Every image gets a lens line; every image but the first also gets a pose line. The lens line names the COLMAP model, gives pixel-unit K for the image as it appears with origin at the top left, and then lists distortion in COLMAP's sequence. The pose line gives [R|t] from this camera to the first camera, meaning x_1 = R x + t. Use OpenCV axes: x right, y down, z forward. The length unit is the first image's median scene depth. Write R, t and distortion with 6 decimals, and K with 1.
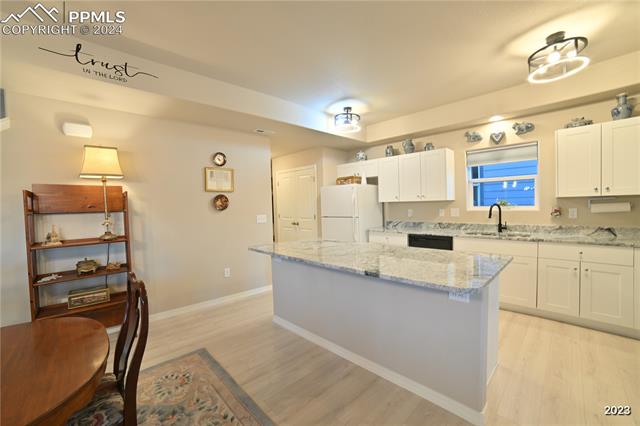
lens RADIAL K [[261.7, 0, 320.0], [0, 261.7, 213.0], [0, 0, 1]] dist [-0.100763, 0.035154]
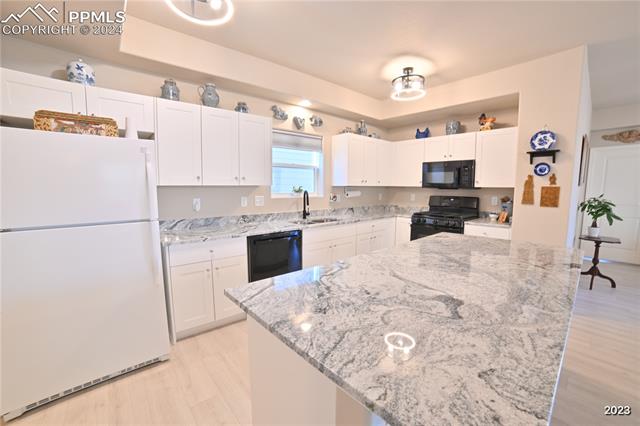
lens RADIAL K [[261.7, 0, 320.0], [0, 261.7, 213.0], [0, 0, 1]] dist [-0.100763, 0.035154]
pose [[0.045484, -0.073623, 0.996248, -0.339789], [0.024610, 0.997060, 0.072559, -0.021790], [-0.998662, 0.021218, 0.047163, 0.922686]]
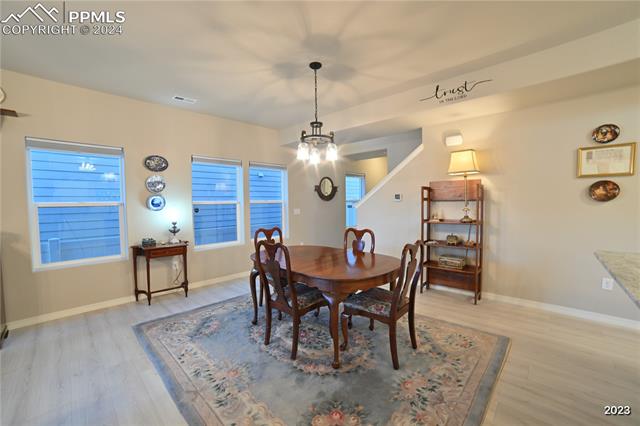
lens RADIAL K [[261.7, 0, 320.0], [0, 261.7, 213.0], [0, 0, 1]] dist [-0.100763, 0.035154]
pose [[0.050066, 0.065915, -0.996568, 0.321232], [-0.015869, 0.997746, 0.065196, -0.009881], [0.998620, 0.012551, 0.050999, 0.132899]]
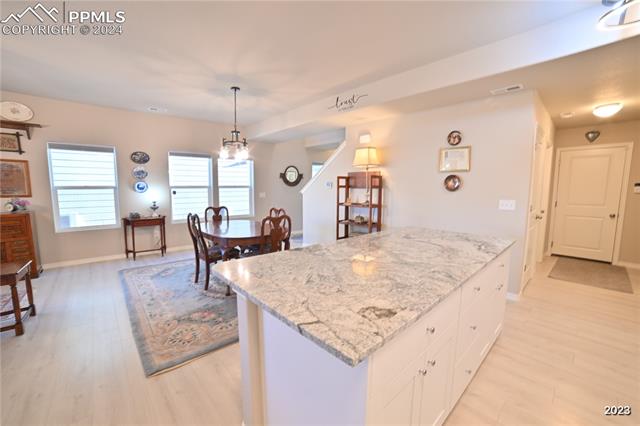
lens RADIAL K [[261.7, 0, 320.0], [0, 261.7, 213.0], [0, 0, 1]] dist [-0.100763, 0.035154]
pose [[-0.022271, 0.125856, -0.991798, 0.644336], [-0.030875, 0.991485, 0.126510, -0.036971], [0.999275, 0.033439, -0.018196, 0.557862]]
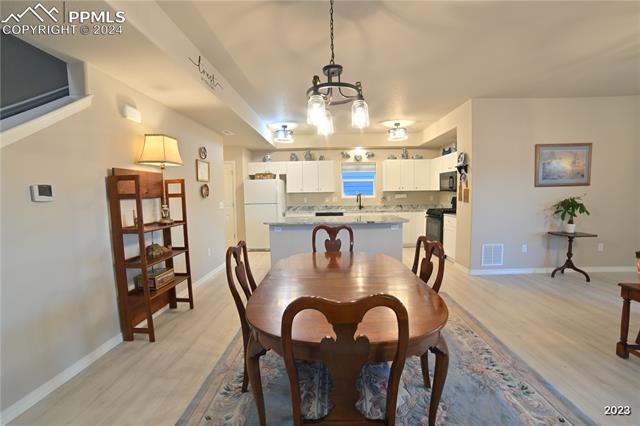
lens RADIAL K [[261.7, 0, 320.0], [0, 261.7, 213.0], [0, 0, 1]] dist [-0.100763, 0.035154]
pose [[0.714173, -0.040745, 0.698782, -0.879542], [0.020377, 0.999091, 0.037430, 0.025625], [-0.699673, -0.012492, 0.714354, -0.181127]]
